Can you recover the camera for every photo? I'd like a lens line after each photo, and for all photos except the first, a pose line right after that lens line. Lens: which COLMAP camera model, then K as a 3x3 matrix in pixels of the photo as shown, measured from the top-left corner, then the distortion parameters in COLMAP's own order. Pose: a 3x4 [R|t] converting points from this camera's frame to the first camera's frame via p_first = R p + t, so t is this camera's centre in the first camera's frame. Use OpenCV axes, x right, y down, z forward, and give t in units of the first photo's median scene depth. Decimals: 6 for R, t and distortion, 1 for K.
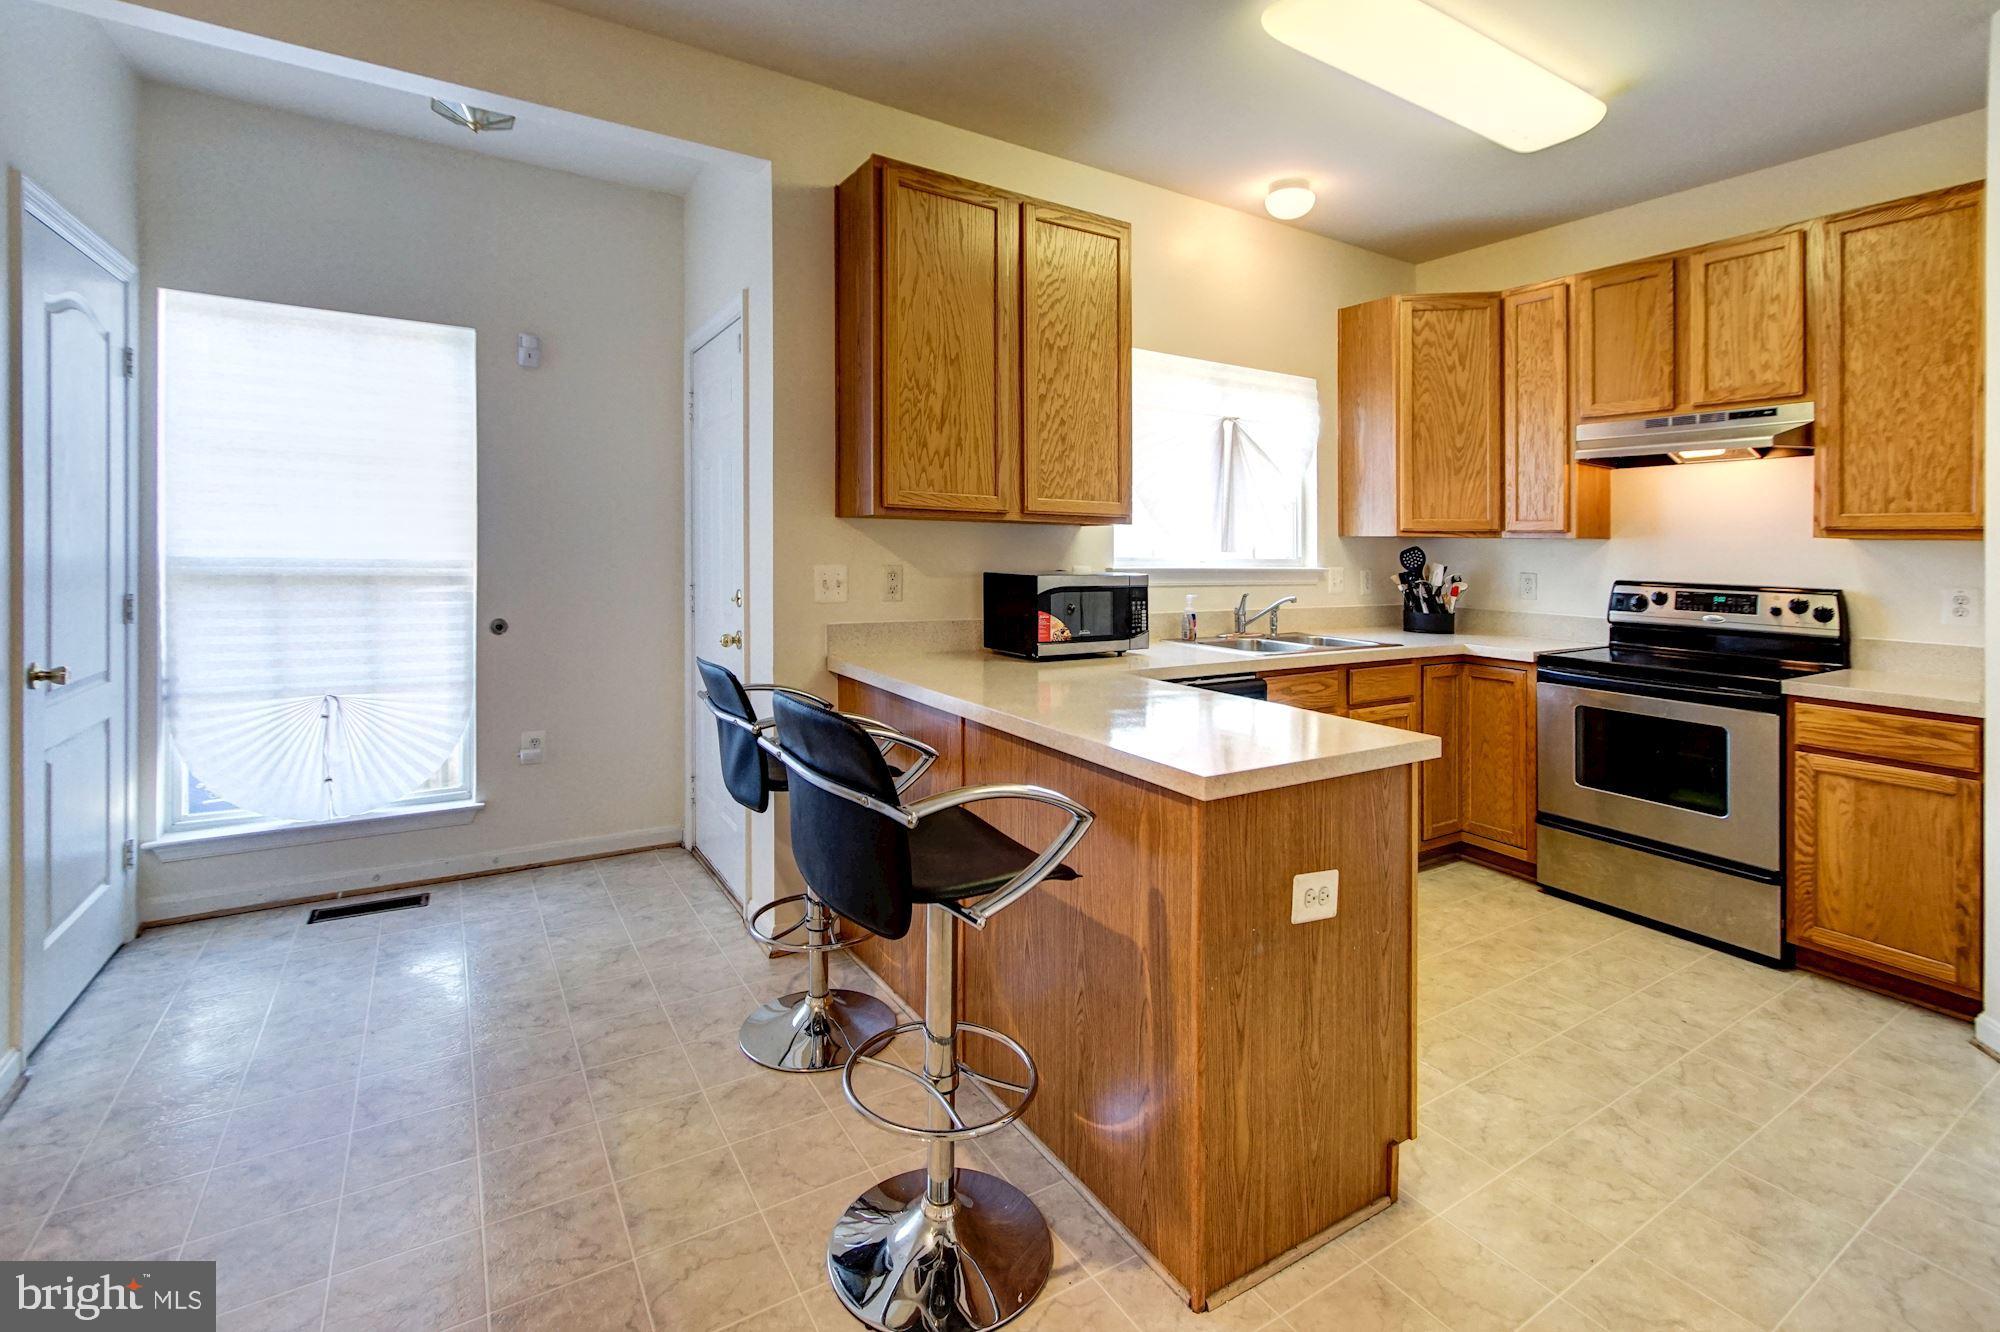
lens RADIAL K [[917.7, 0, 998.5], [0, 917.7, 531.1], [0, 0, 1]] dist [-0.001131, 0.002143]
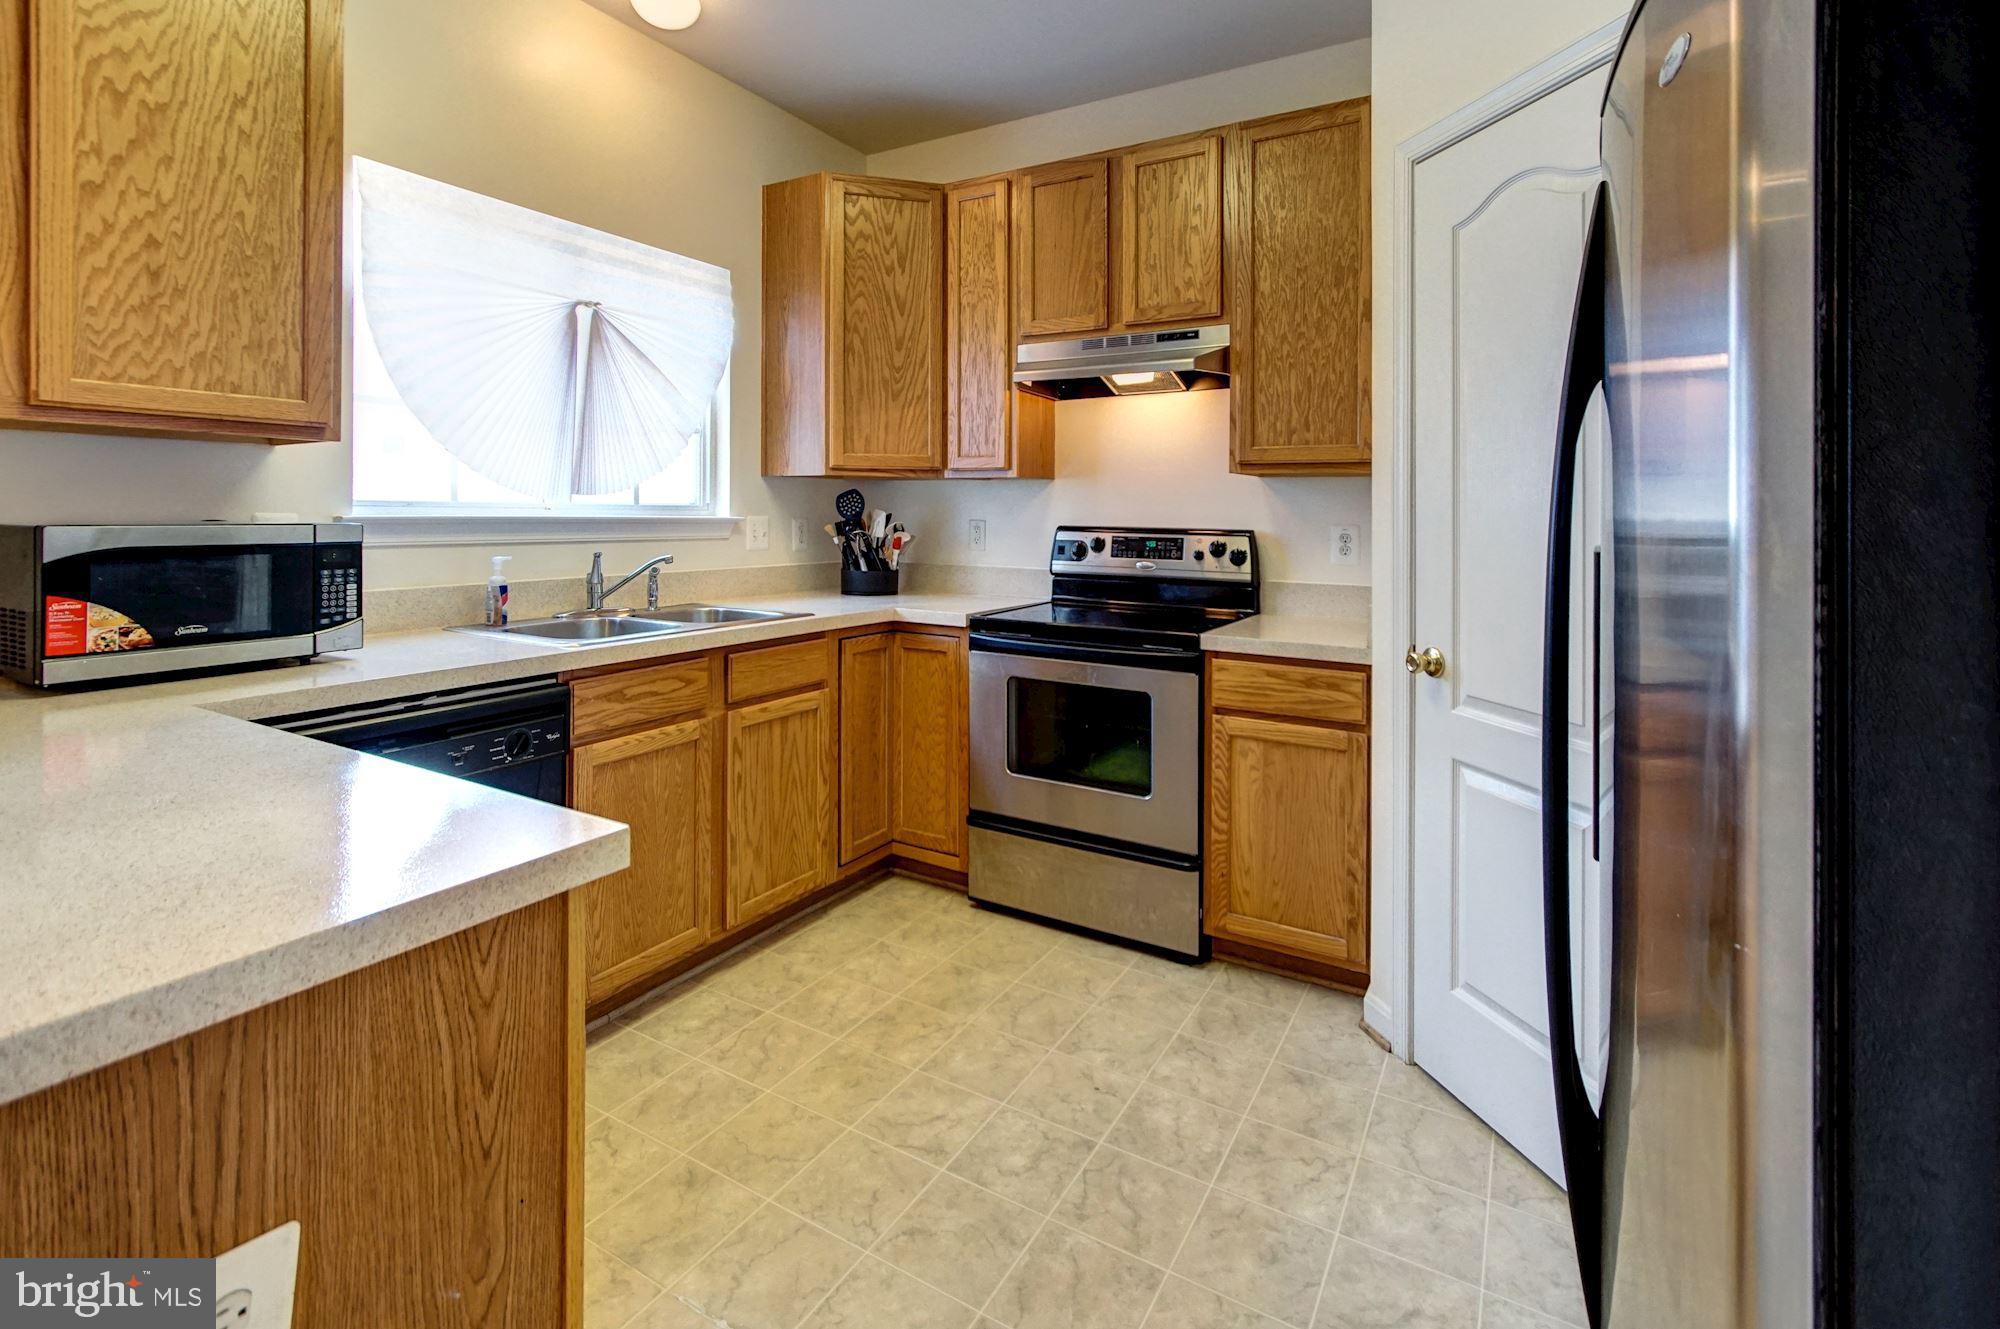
lens RADIAL K [[917.7, 0, 1009.7], [0, 917.7, 488.1], [0, 0, 1]] dist [-0.001131, 0.002143]
pose [[0.885776, 0.005627, 0.464078, 0.277106], [-0.002661, 0.999972, -0.007045, 0.029335], [-0.464105, 0.005006, 0.885766, 0.299990]]
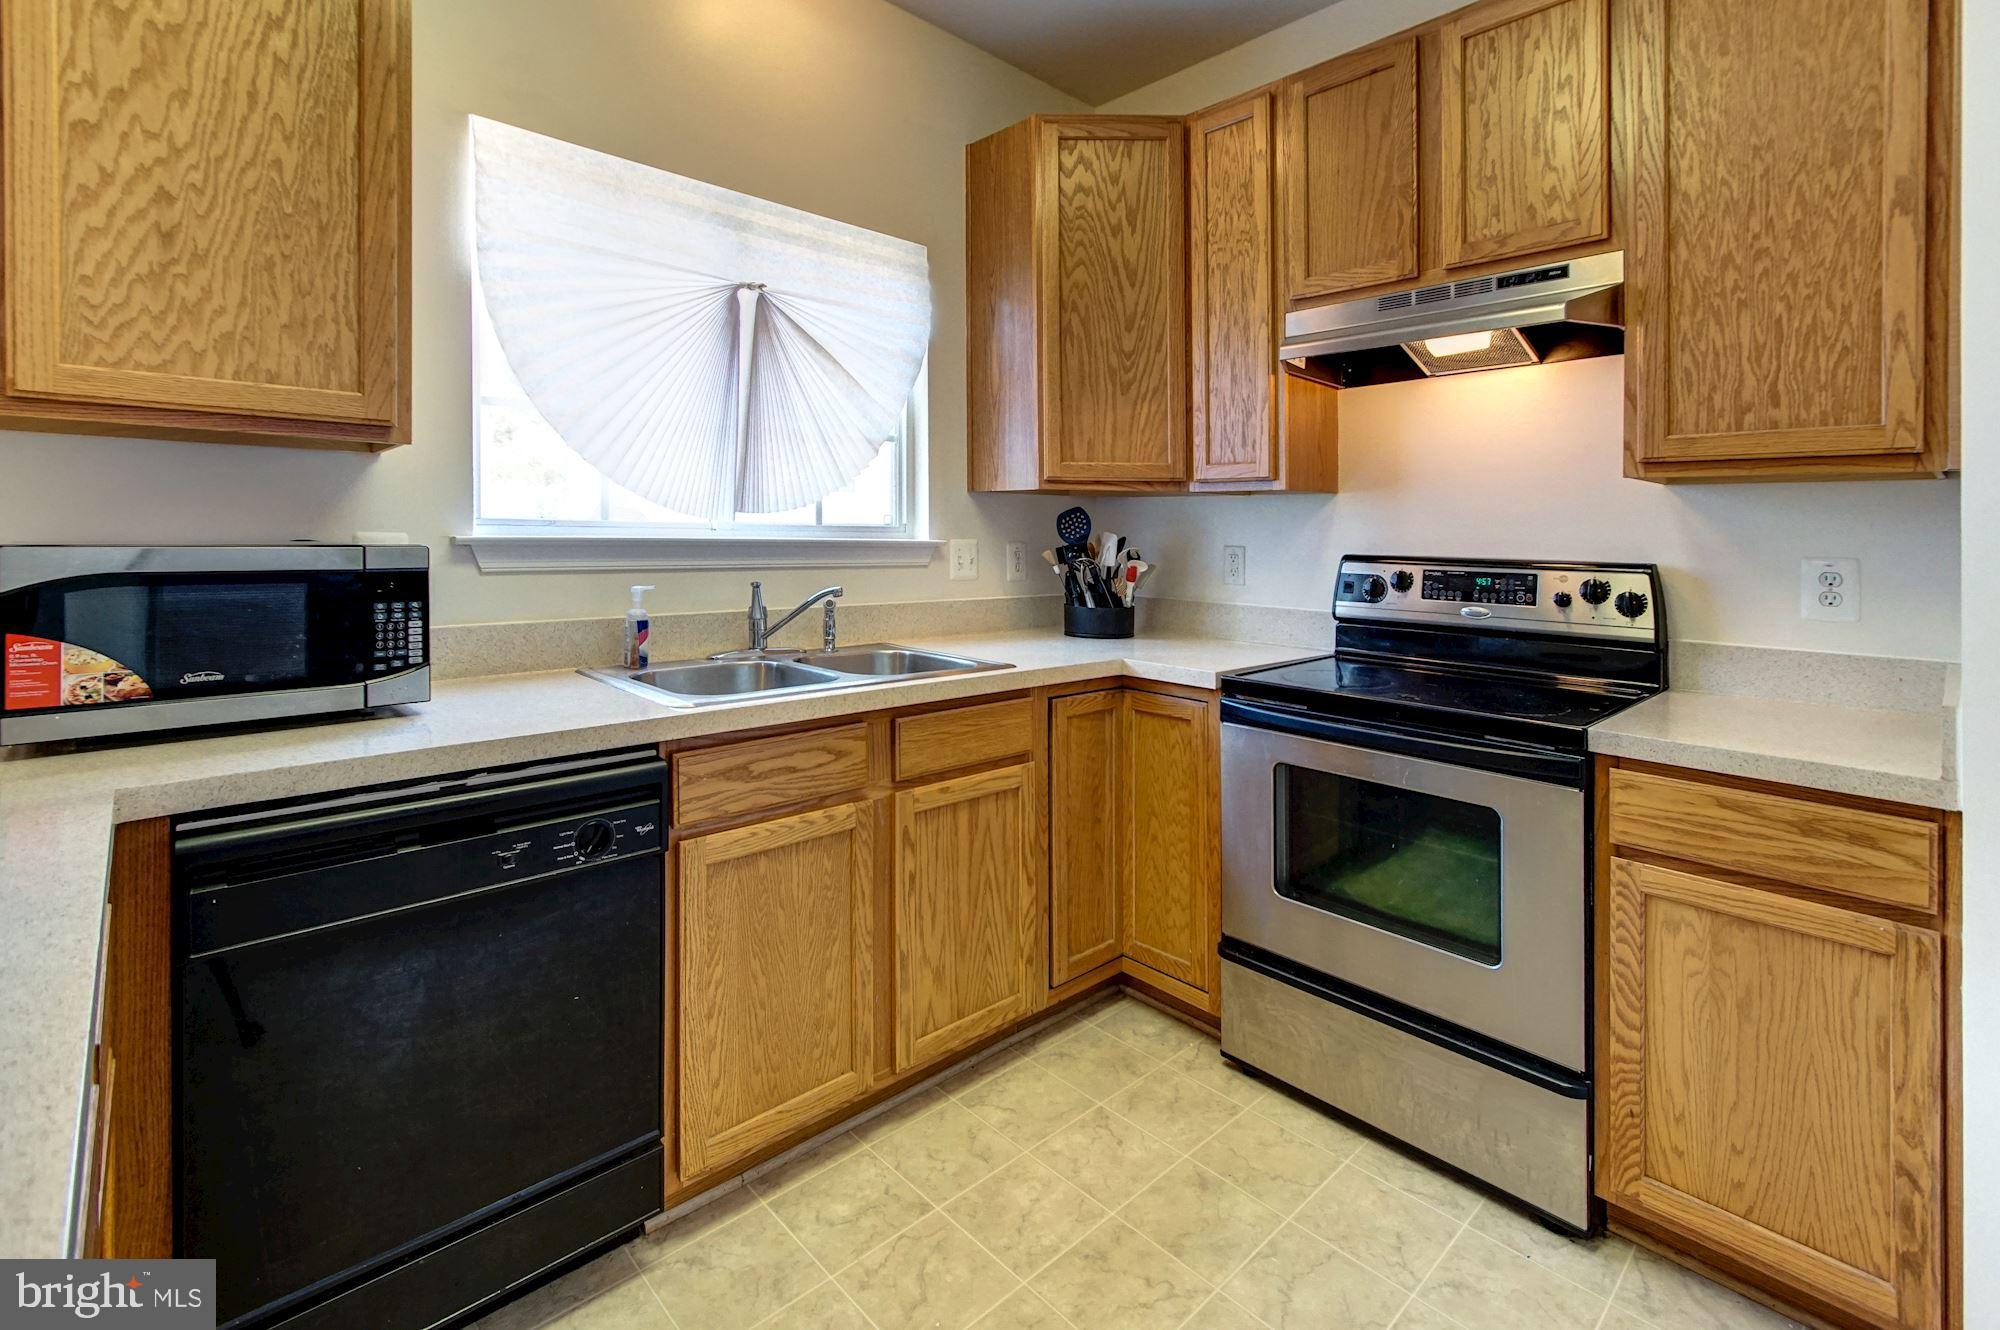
lens RADIAL K [[917.7, 0, 1005.4], [0, 917.7, 509.8], [0, 0, 1]] dist [-0.001131, 0.002143]
pose [[0.981516, 0.002408, 0.191363, 0.385720], [-0.000450, 0.999947, -0.010275, 0.035318], [-0.191378, 0.009999, 0.981465, 0.501147]]
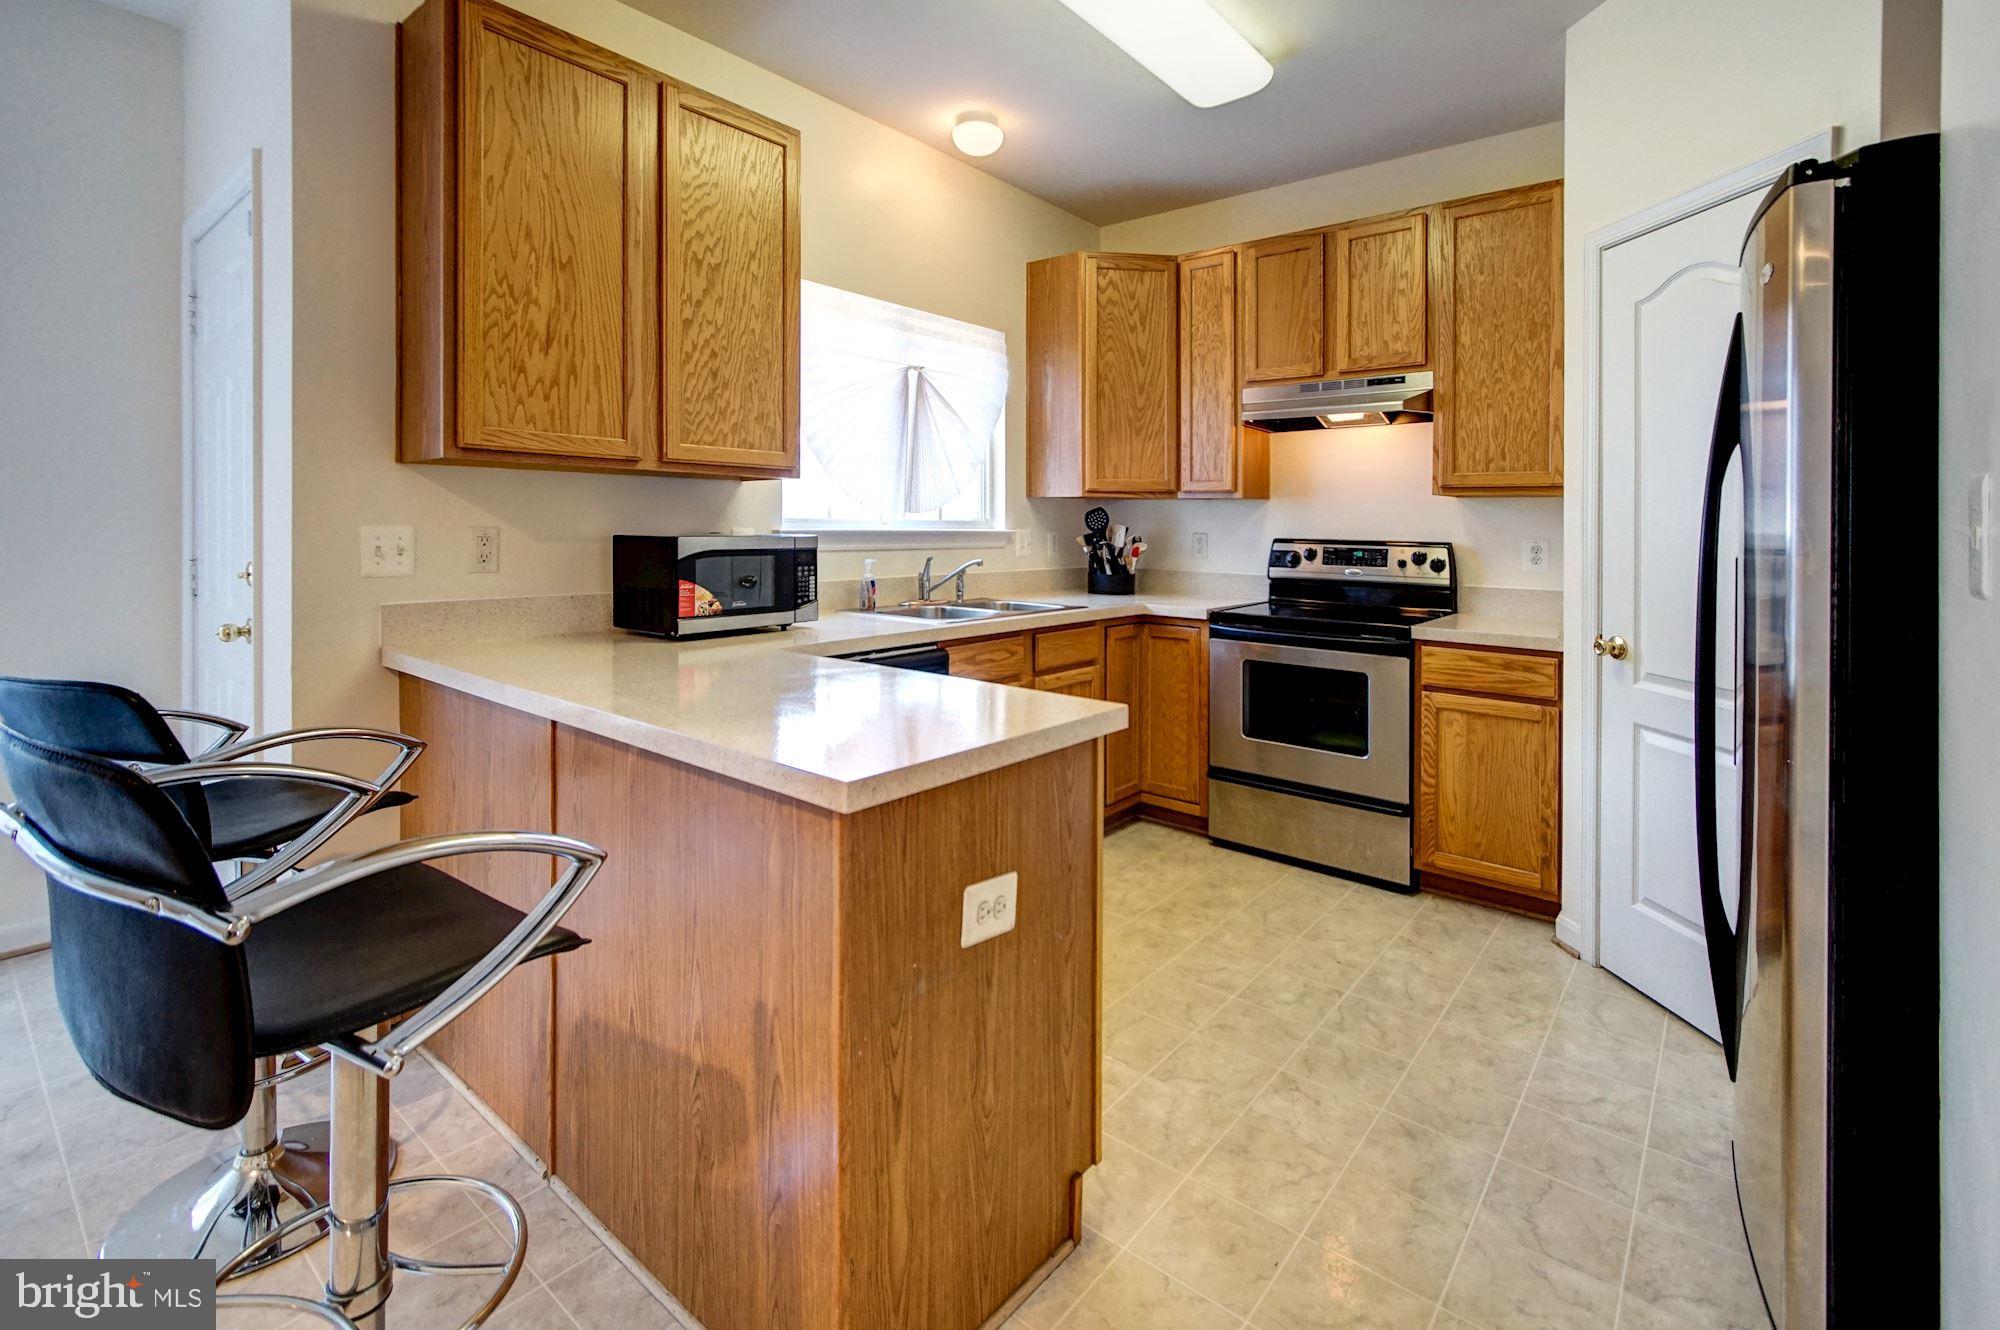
lens RADIAL K [[917.7, 0, 1003.6], [0, 917.7, 510.7], [0, 0, 1]] dist [-0.001131, 0.002143]
pose [[0.948383, -0.001575, 0.317122, 0.057053], [0.000169, 0.999990, 0.004462, 0.021255], [-0.317126, -0.004178, 0.948374, 0.127582]]
